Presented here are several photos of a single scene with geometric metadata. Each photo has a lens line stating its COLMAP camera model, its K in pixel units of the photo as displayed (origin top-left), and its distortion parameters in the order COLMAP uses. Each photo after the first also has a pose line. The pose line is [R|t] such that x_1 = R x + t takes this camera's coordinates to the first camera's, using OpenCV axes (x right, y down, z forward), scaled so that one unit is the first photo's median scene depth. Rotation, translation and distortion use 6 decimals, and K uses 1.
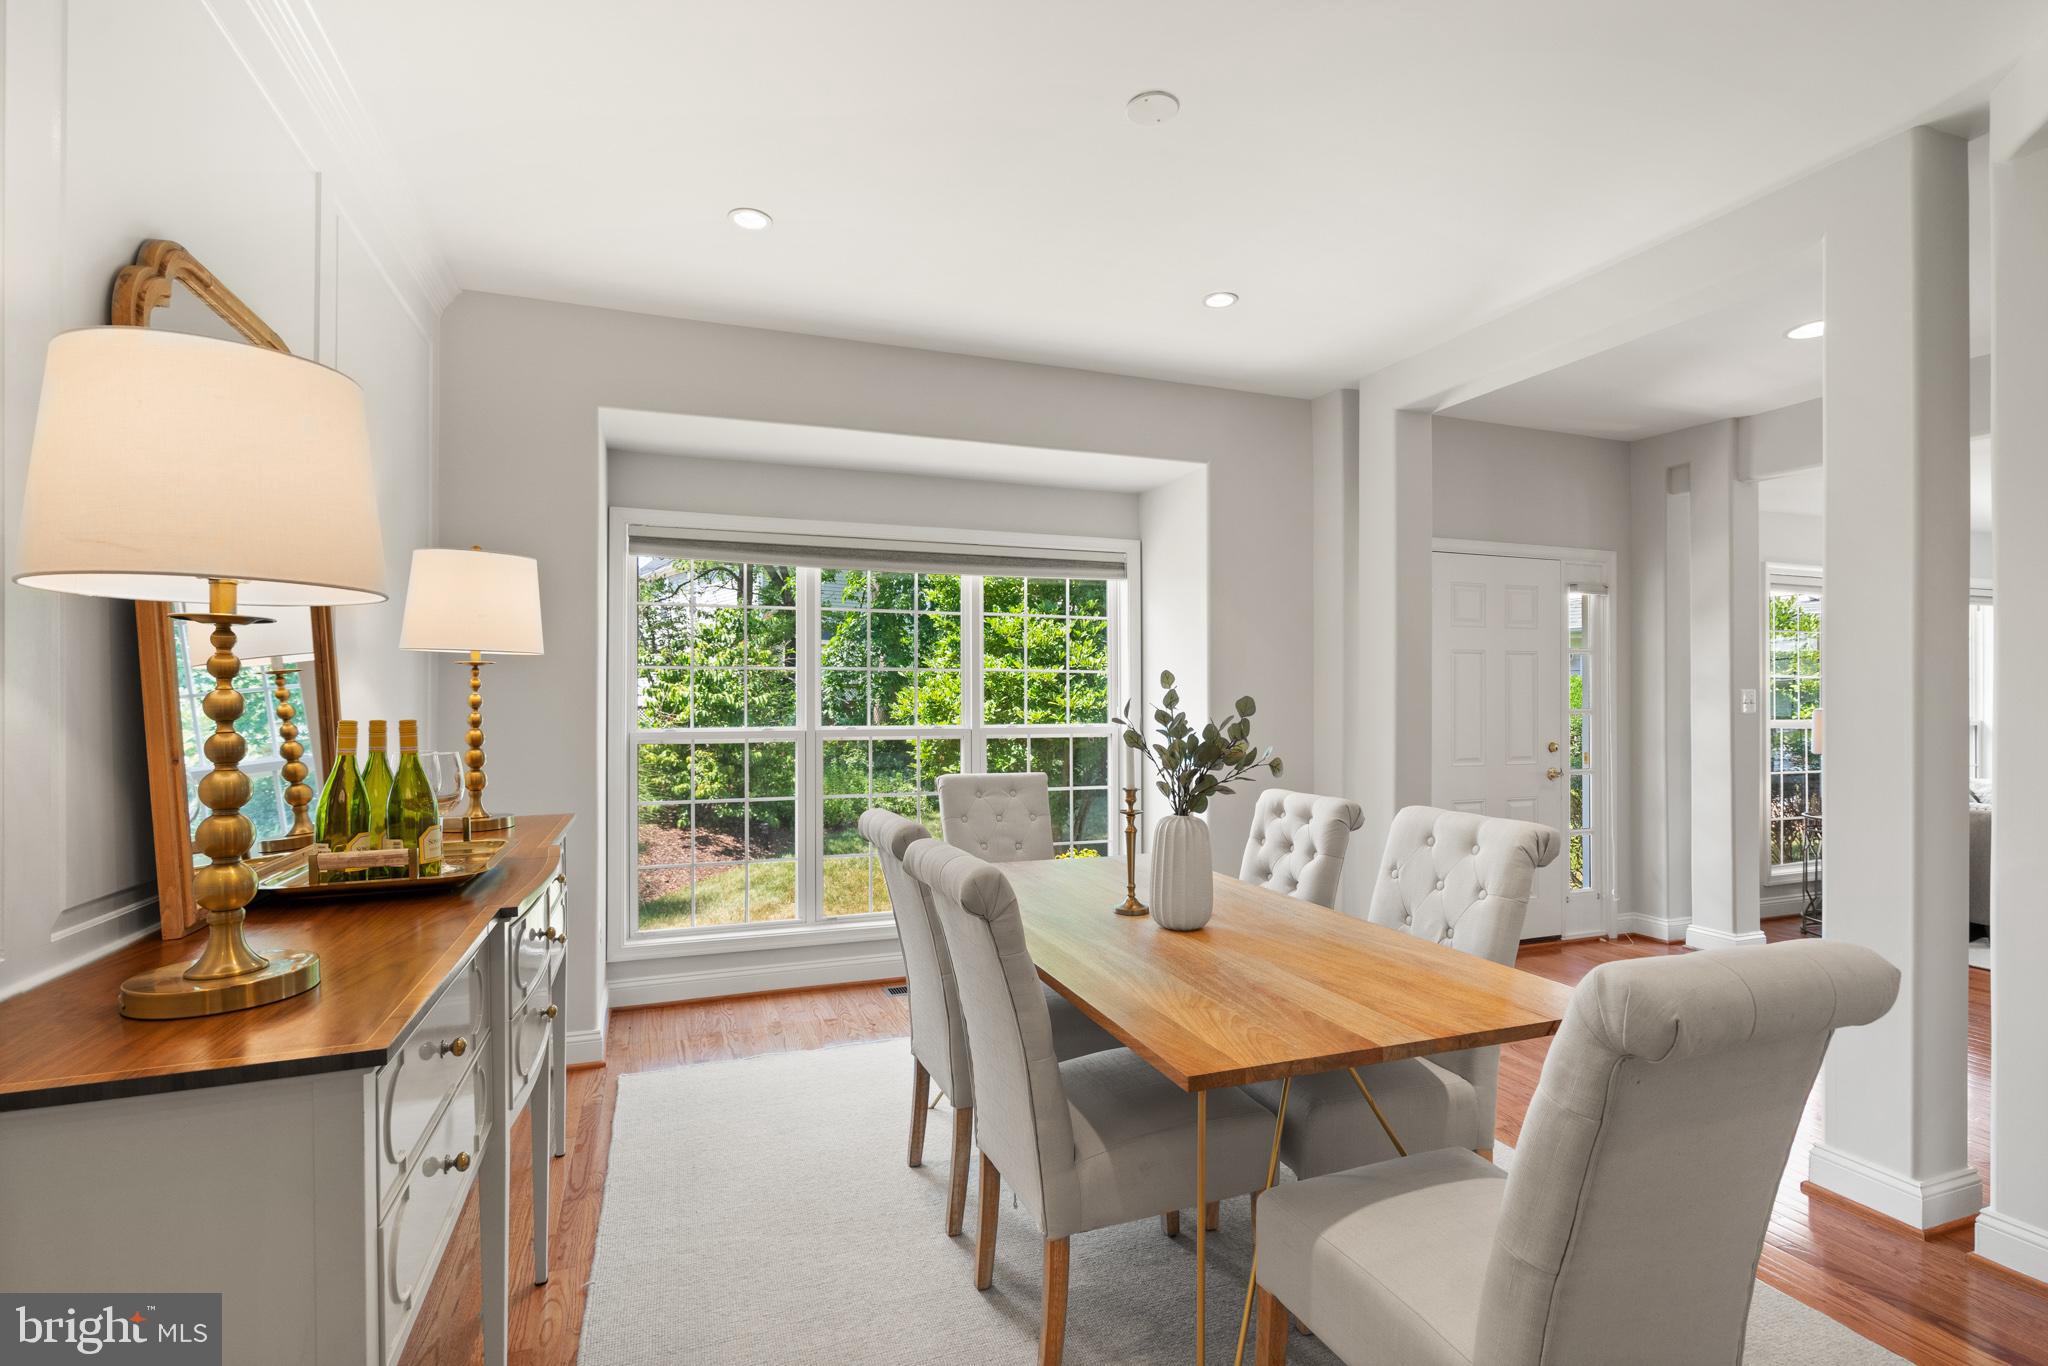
lens RADIAL K [[943.0, 0, 1010.5], [0, 943.0, 693.7], [0, 0, 1]] dist [-0.007567, 0.003951]
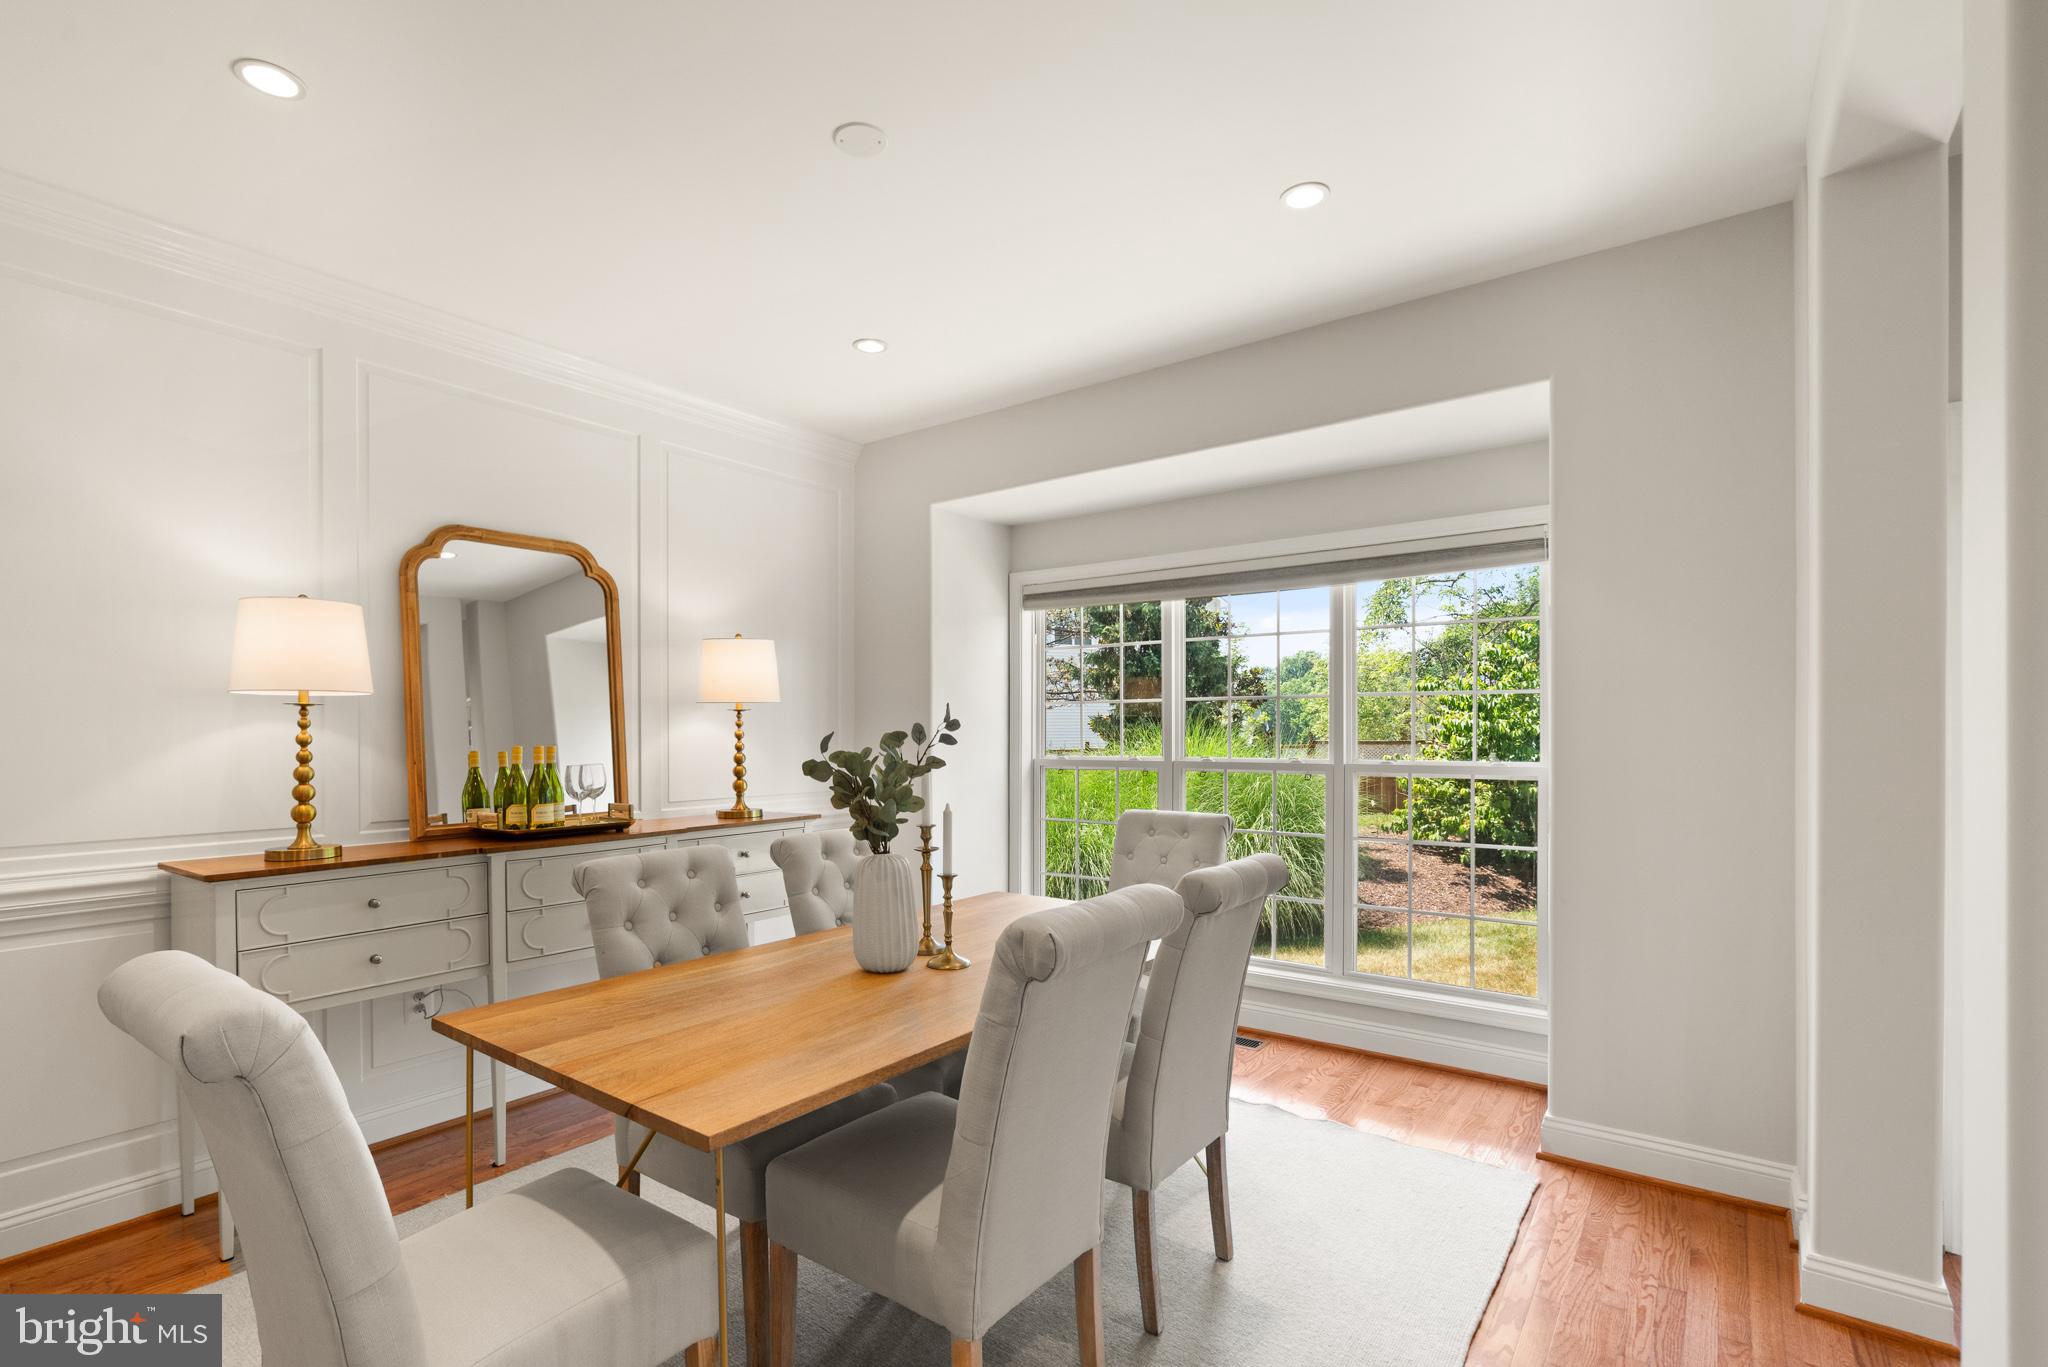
lens RADIAL K [[943.0, 0, 1010.2], [0, 943.0, 738.3], [0, 0, 1]] dist [-0.007567, 0.003951]
pose [[0.540092, 0.005901, -0.841585, 0.492360], [0.009945, 0.999861, 0.013394, -0.001087], [0.841547, -0.015604, 0.539958, 0.270392]]
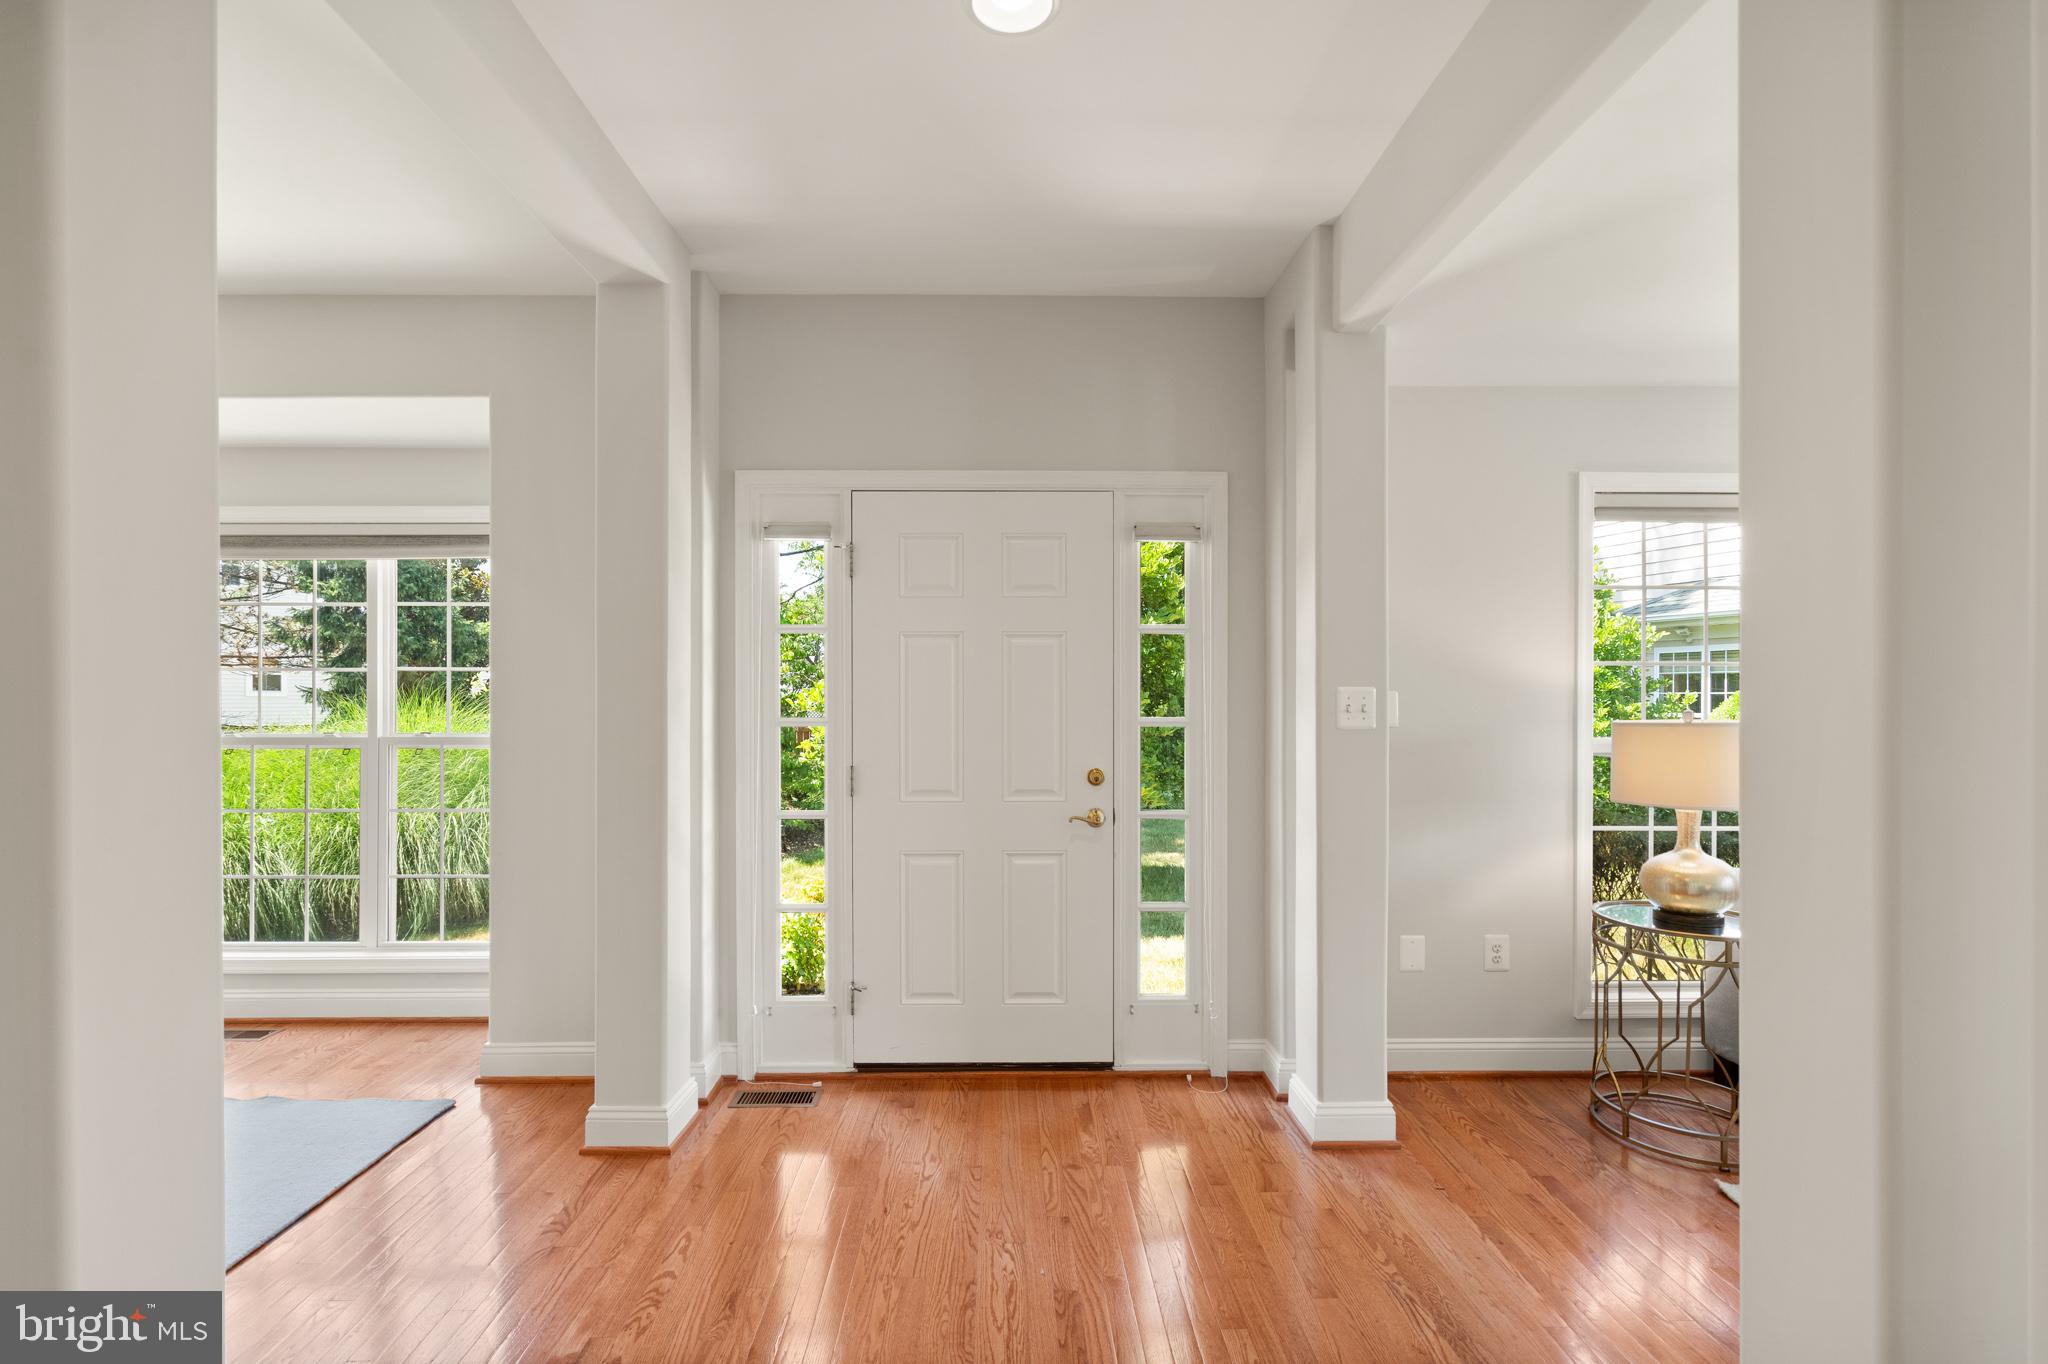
lens RADIAL K [[943.0, 0, 1026.1], [0, 943.0, 703.2], [0, 0, 1]] dist [-0.007567, 0.003951]
pose [[0.942794, 0.001244, -0.333374, 0.762014], [0.001639, 0.999964, 0.008369, -0.000232], [0.333373, -0.008437, 0.942757, 0.367217]]
